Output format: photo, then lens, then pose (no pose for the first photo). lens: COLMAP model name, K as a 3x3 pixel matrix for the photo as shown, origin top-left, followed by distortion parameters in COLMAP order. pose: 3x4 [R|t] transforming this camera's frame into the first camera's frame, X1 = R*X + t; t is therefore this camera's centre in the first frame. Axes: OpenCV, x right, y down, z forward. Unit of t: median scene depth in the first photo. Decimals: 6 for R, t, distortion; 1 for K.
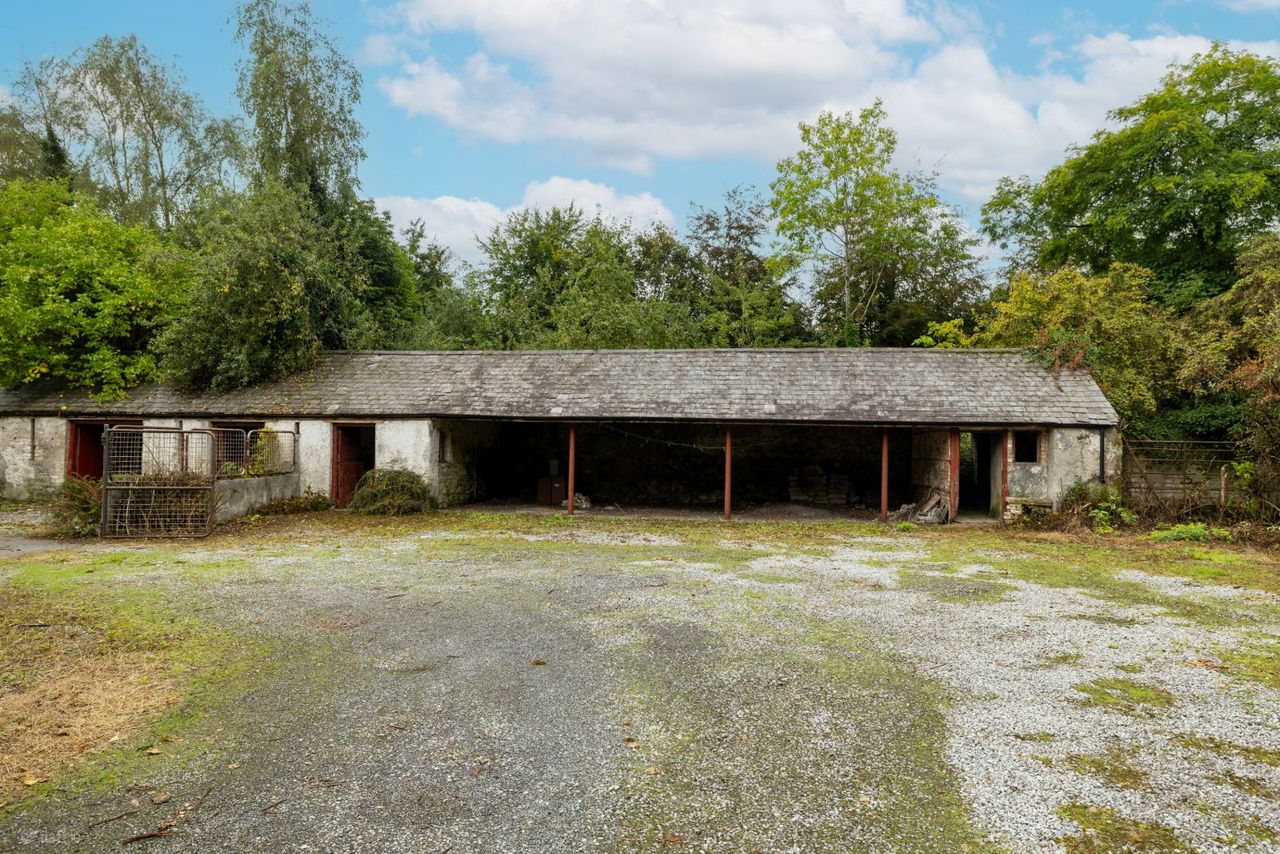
lens RADIAL K [[762.5, 0, 647.1], [0, 762.5, 427.5], [0, 0, 1]] dist [-0.002875, 0.000465]
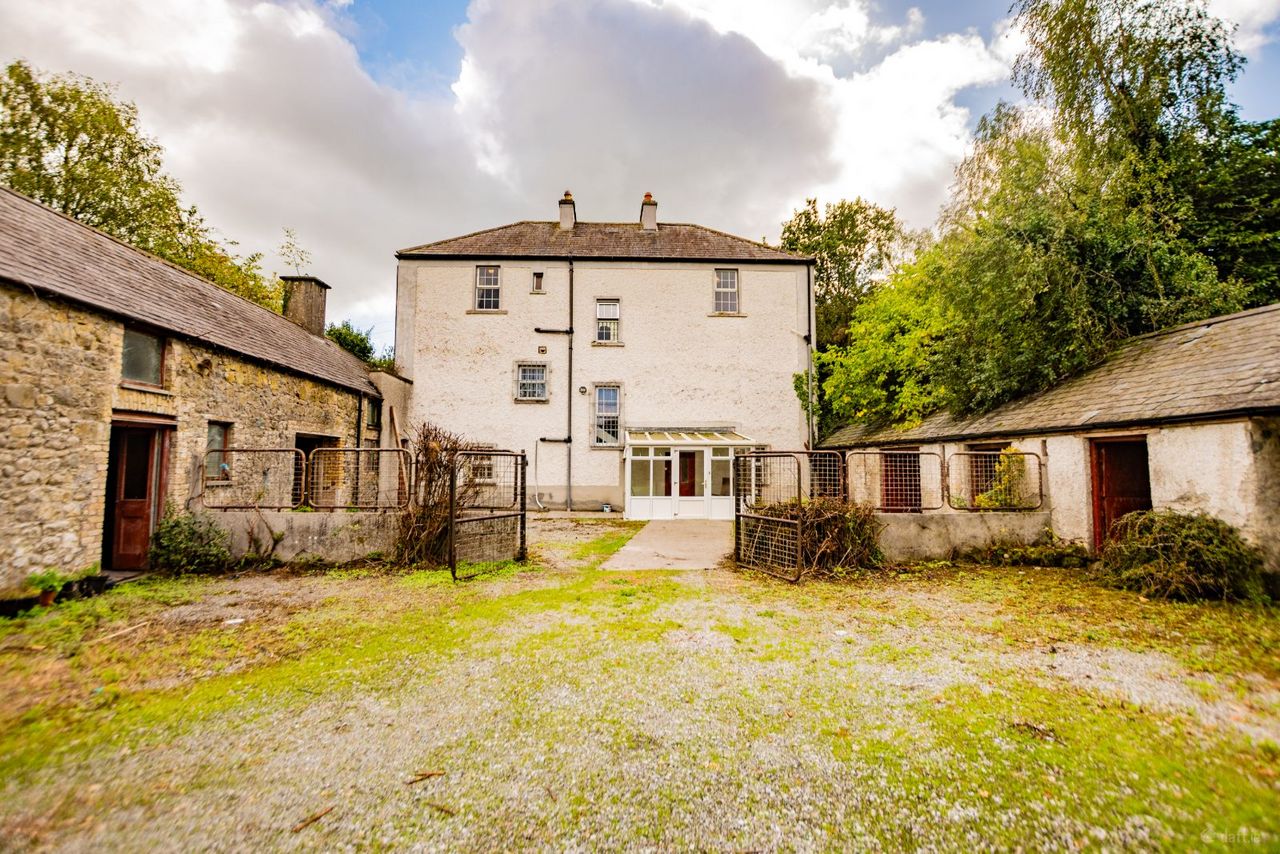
lens RADIAL K [[584.6, 0, 632.9], [0, 584.6, 430.3], [0, 0, 1]] dist [-0.026639, 0.000784]
pose [[0.182960, -0.070141, -0.980615, 0.012509], [0.018865, 0.997519, -0.067830, 0.014174], [0.982939, -0.006089, 0.183829, 0.510428]]
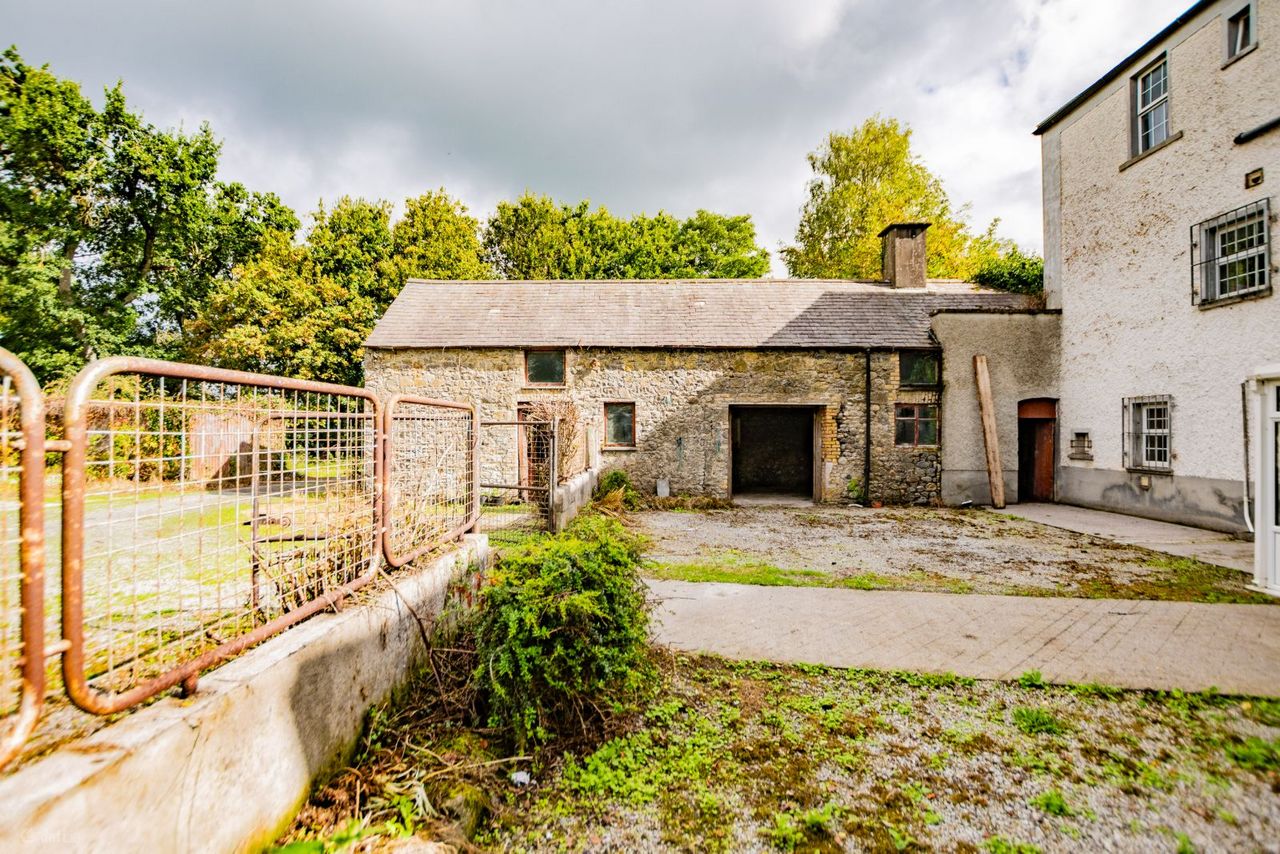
lens RADIAL K [[593.5, 0, 633.9], [0, 593.5, 430.5], [0, 0, 1]] dist [-0.035197, 0.004598]
pose [[-0.994129, -0.014813, -0.107183, -0.550344], [-0.012388, 0.999653, -0.023257, 0.014204], [0.107490, -0.021792, -0.993967, 0.983800]]
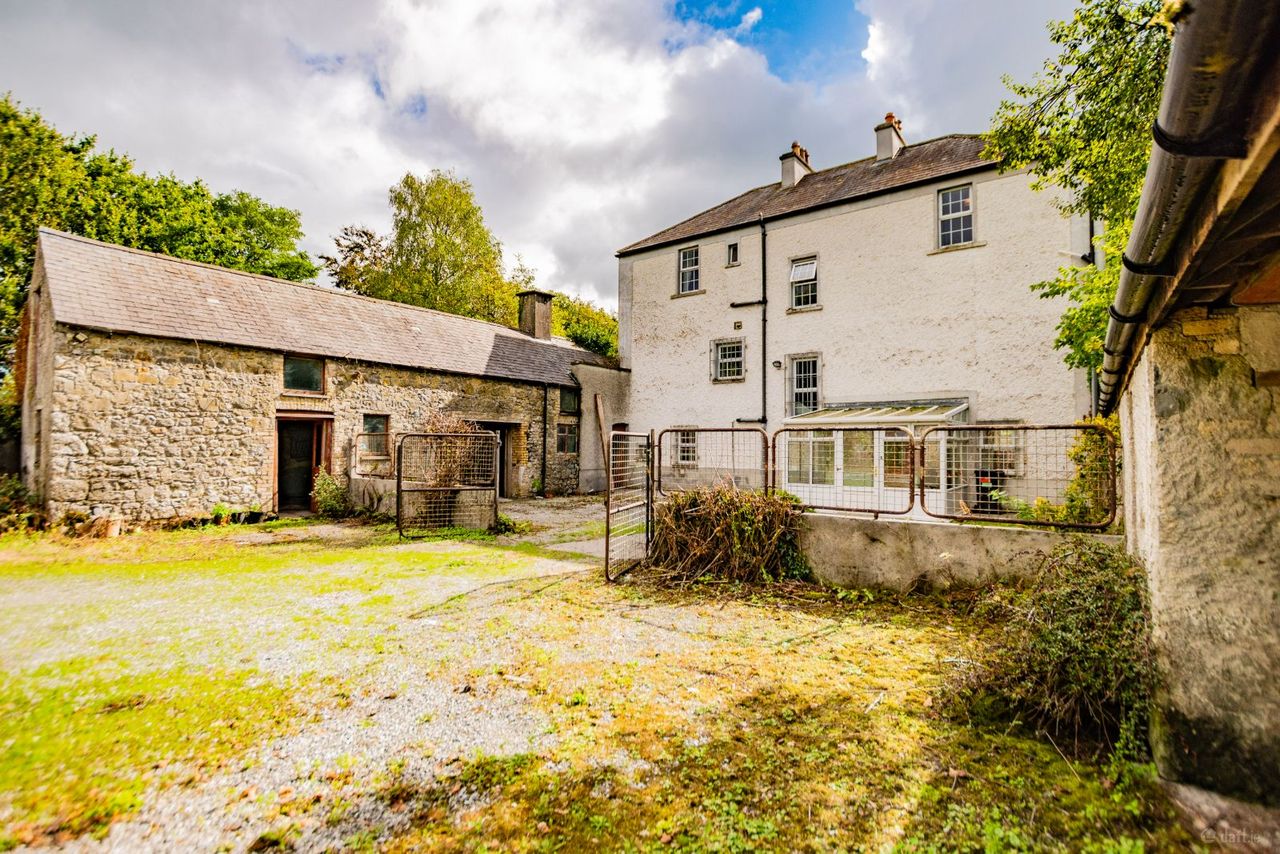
lens RADIAL K [[609.9, 0, 628.7], [0, 609.9, 428.0], [0, 0, 1]] dist [-0.023474, 0.000843]
pose [[-0.501216, -0.042162, -0.864294, -0.065338], [0.002783, 0.998729, -0.050334, 0.021649], [0.865318, -0.027633, -0.500462, 0.936338]]
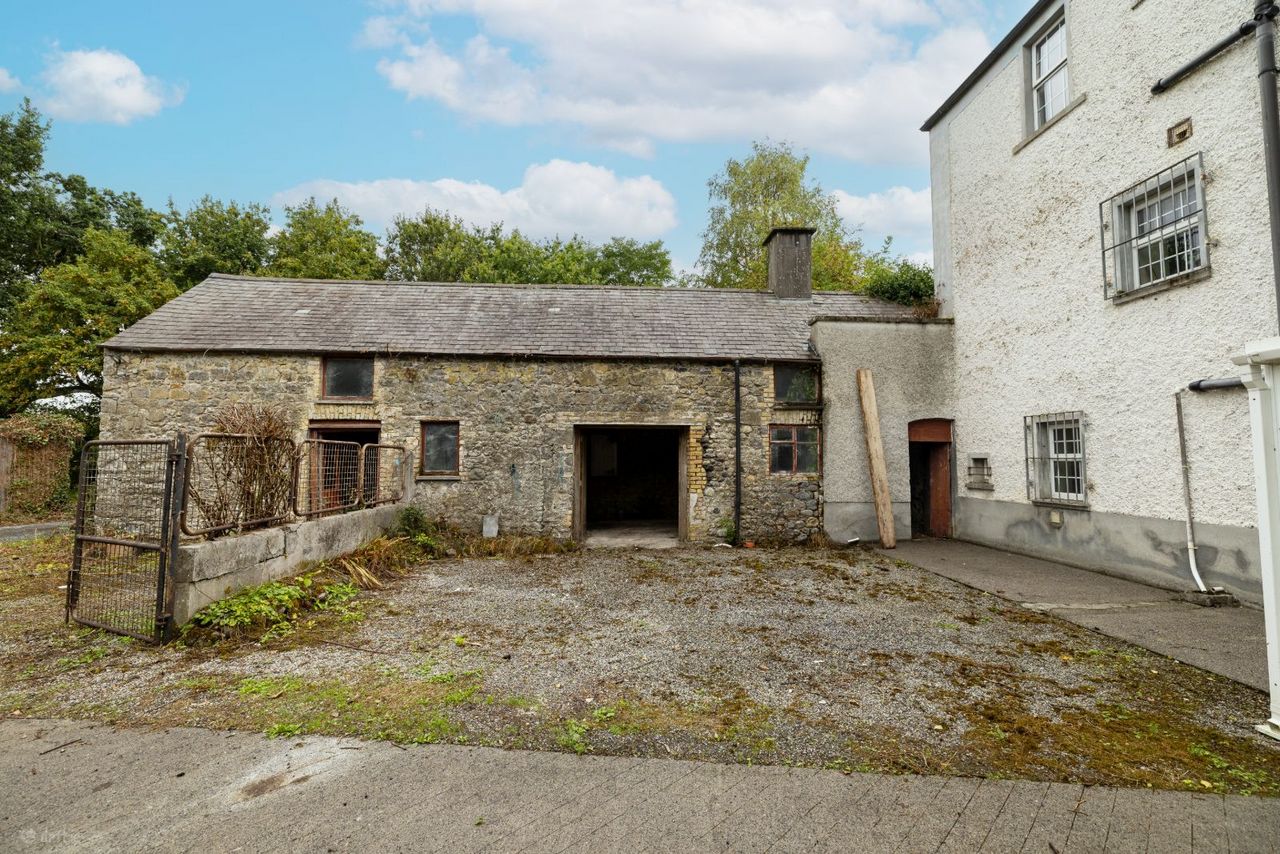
lens RADIAL K [[545.6, 0, 644.1], [0, 545.6, 424.6], [0, 0, 1]] dist [-0.000244, 0.000120]
pose [[-0.979742, -0.027267, -0.198398, -0.711178], [-0.010429, 0.996290, -0.085428, 0.010941], [0.199992, -0.081628, -0.976391, 0.826583]]
